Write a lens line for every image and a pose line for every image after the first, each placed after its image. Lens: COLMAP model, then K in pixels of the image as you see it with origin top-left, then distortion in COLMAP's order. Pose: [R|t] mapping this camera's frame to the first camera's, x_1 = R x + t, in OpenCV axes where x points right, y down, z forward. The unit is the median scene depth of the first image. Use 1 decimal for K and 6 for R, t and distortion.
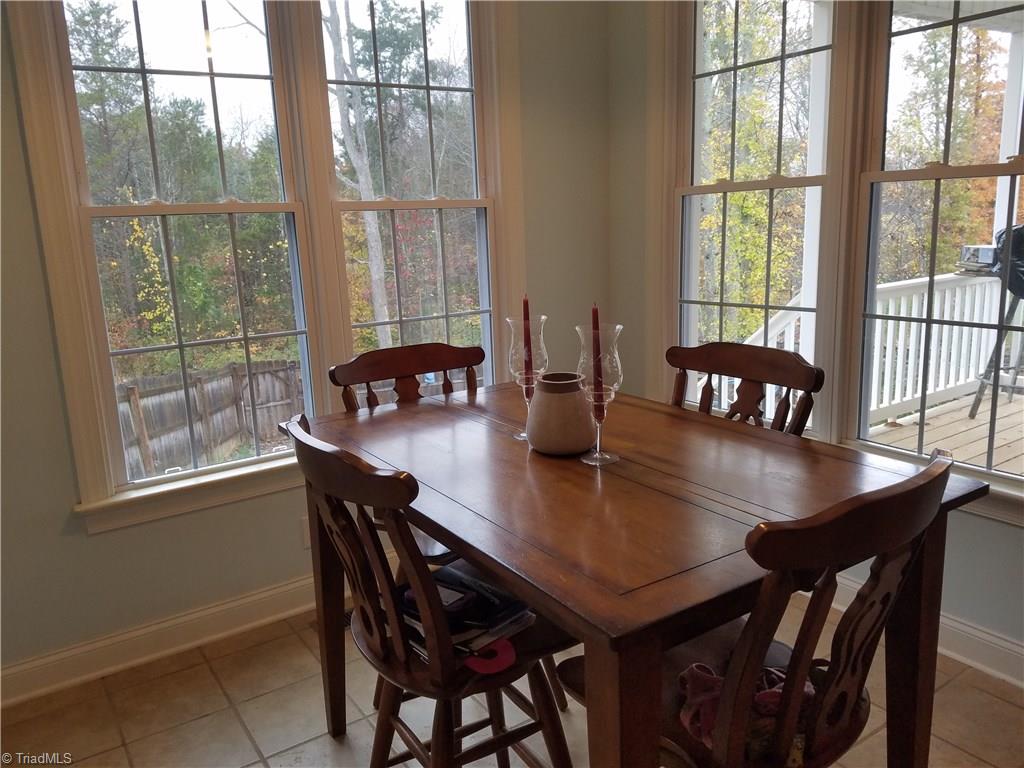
lens RADIAL K [[768.4, 0, 498.3], [0, 768.4, 386.4], [0, 0, 1]] dist [0.223436, -0.376948]
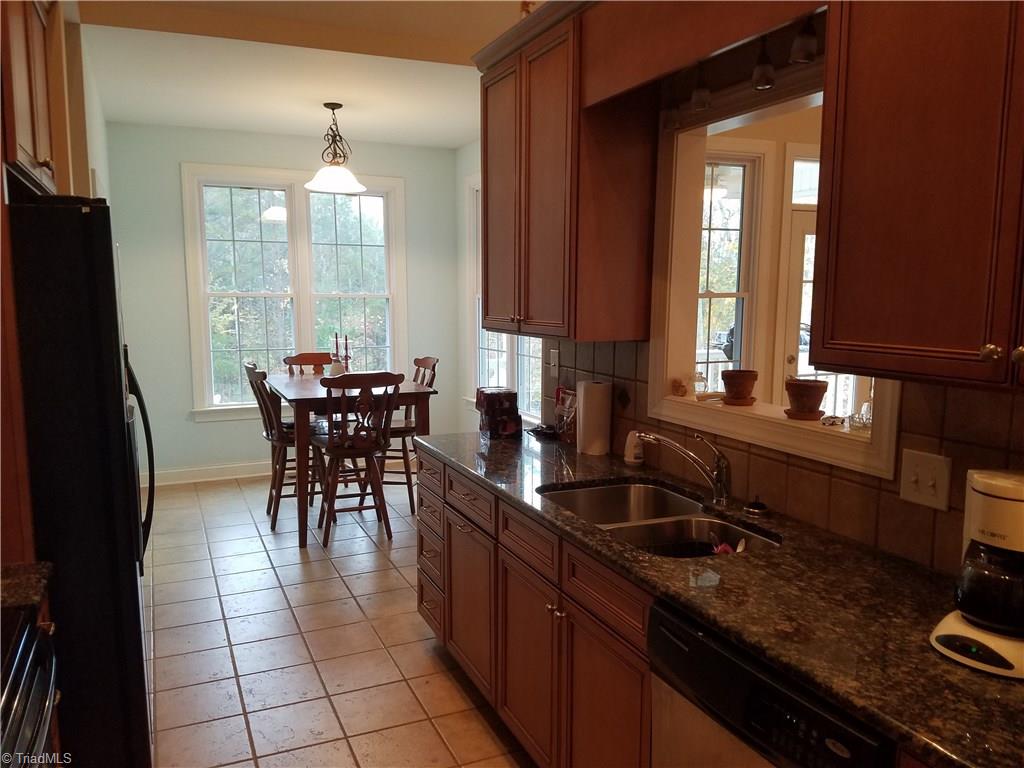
lens RADIAL K [[768.4, 0, 498.3], [0, 768.4, 386.4], [0, 0, 1]] dist [0.223436, -0.376948]
pose [[0.983701, 0.058265, -0.170110, 0.923871], [-0.073199, 0.993868, -0.082874, 0.232681], [0.164239, 0.093975, 0.981934, -1.424802]]
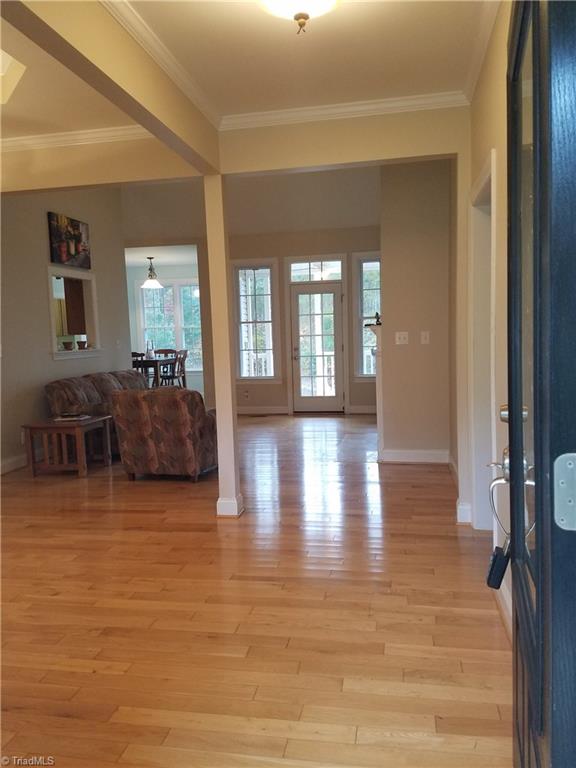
lens RADIAL K [[576.3, 0, 287.5], [0, 576.3, 368.4], [0, 0, 1]] dist [0.223436, -0.376948]
pose [[0.722462, 0.061503, -0.688670, 4.071473], [-0.145277, 0.987304, -0.064233, 0.285367], [0.675976, 0.146454, 0.722224, -1.845422]]
